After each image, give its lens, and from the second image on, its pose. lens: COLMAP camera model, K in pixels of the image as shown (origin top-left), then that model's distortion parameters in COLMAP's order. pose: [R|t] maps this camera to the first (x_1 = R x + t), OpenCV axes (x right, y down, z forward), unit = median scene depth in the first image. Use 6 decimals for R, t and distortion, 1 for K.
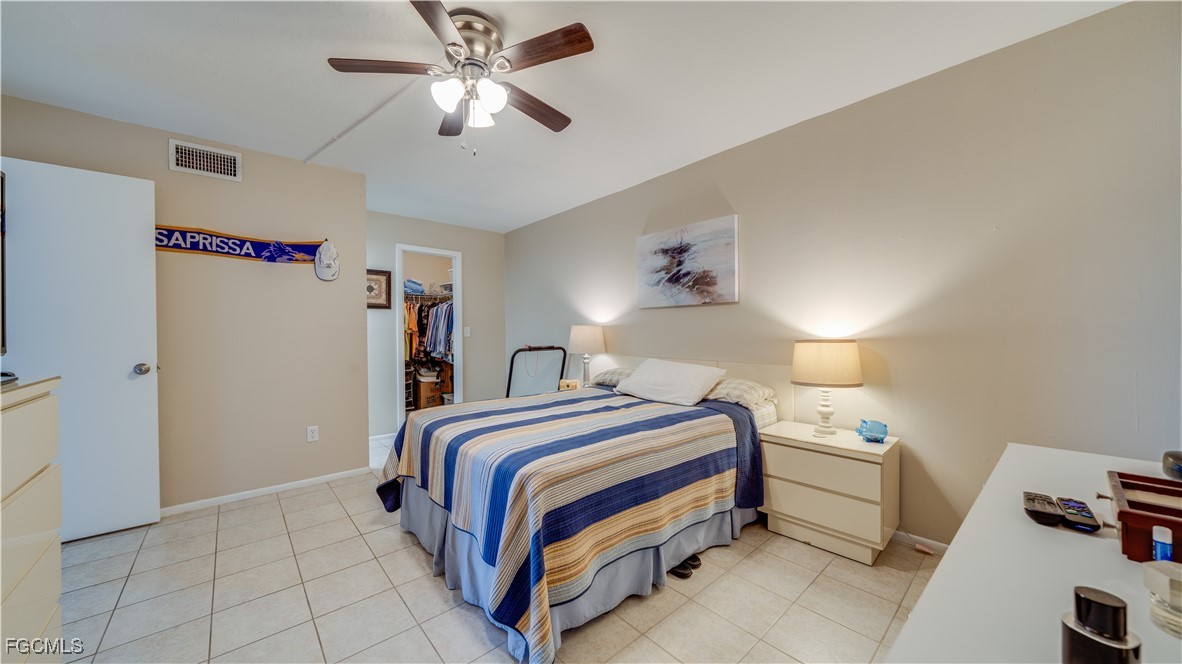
lens RADIAL K [[408.0, 0, 591.0], [0, 408.0, 332.0], [0, 0, 1]] dist [-0.001382, -0.000089]
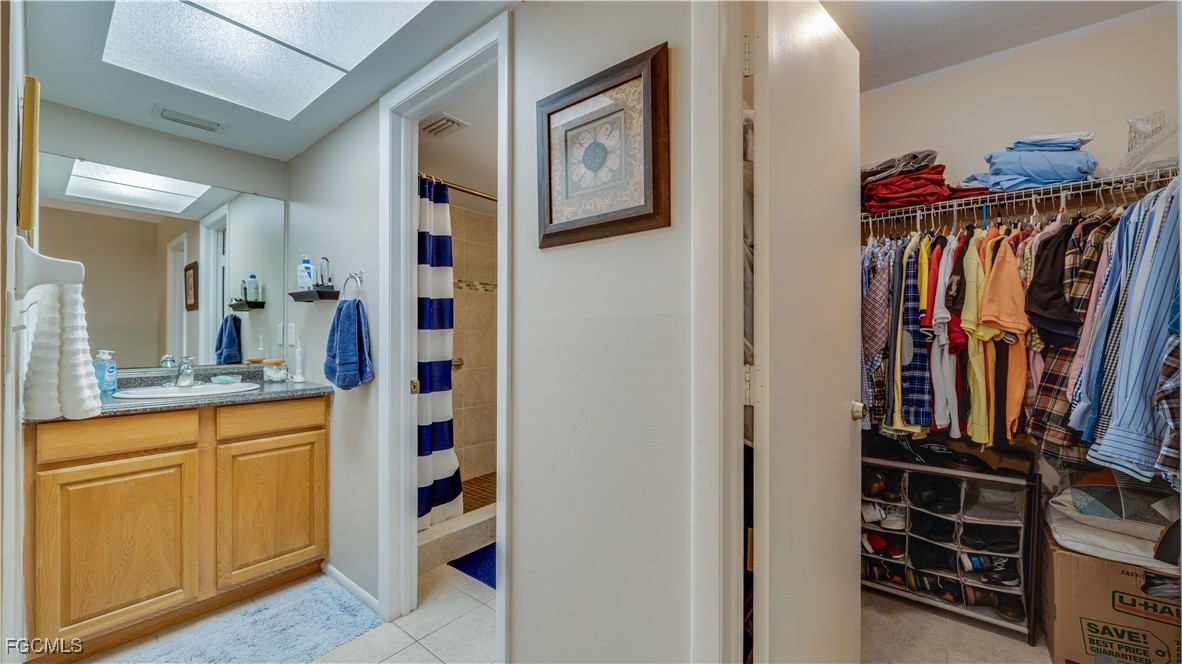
lens RADIAL K [[451.1, 0, 591.0], [0, 451.1, 332.0], [0, 0, 1]] dist [0.000120, -0.000222]
pose [[0.165169, -0.001087, -0.986265, -0.376079], [-0.001951, 0.999997, -0.001429, -0.002515], [0.986263, 0.002160, 0.165166, 1.284180]]
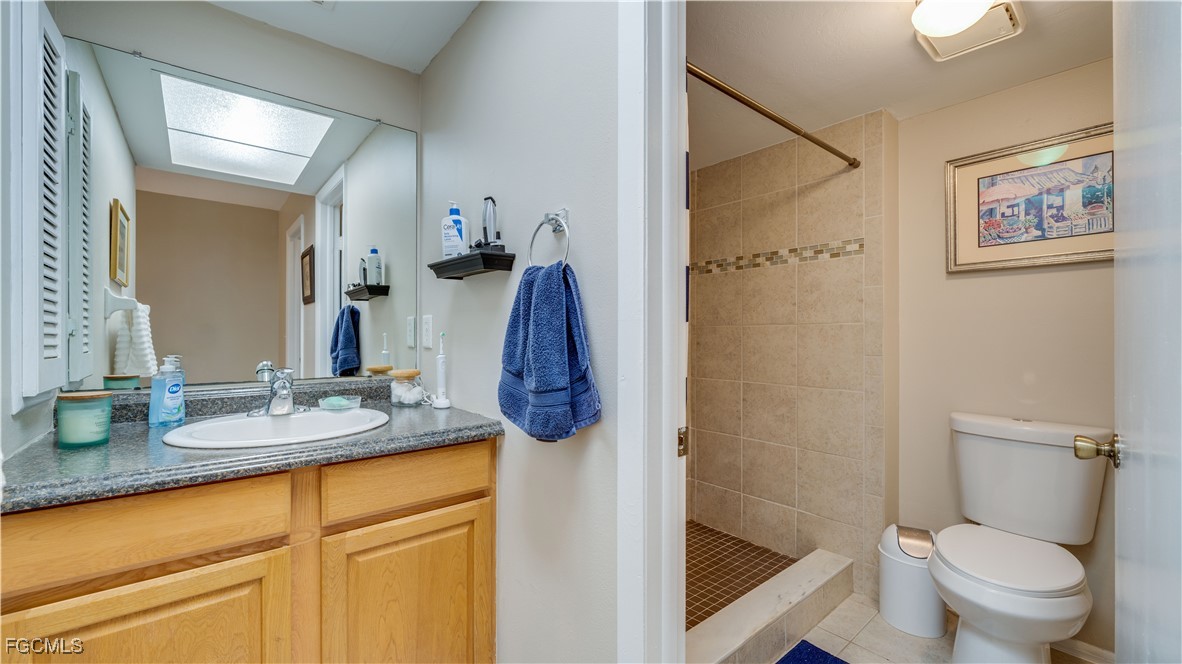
lens RADIAL K [[466.0, 0, 591.0], [0, 466.0, 332.0], [0, 0, 1]] dist [0.000435, 0.000063]
pose [[-0.031929, 0.003458, -0.999484, -0.724875], [-0.001823, 0.999992, 0.003518, -0.000144], [0.999488, 0.001934, -0.031922, 1.095135]]
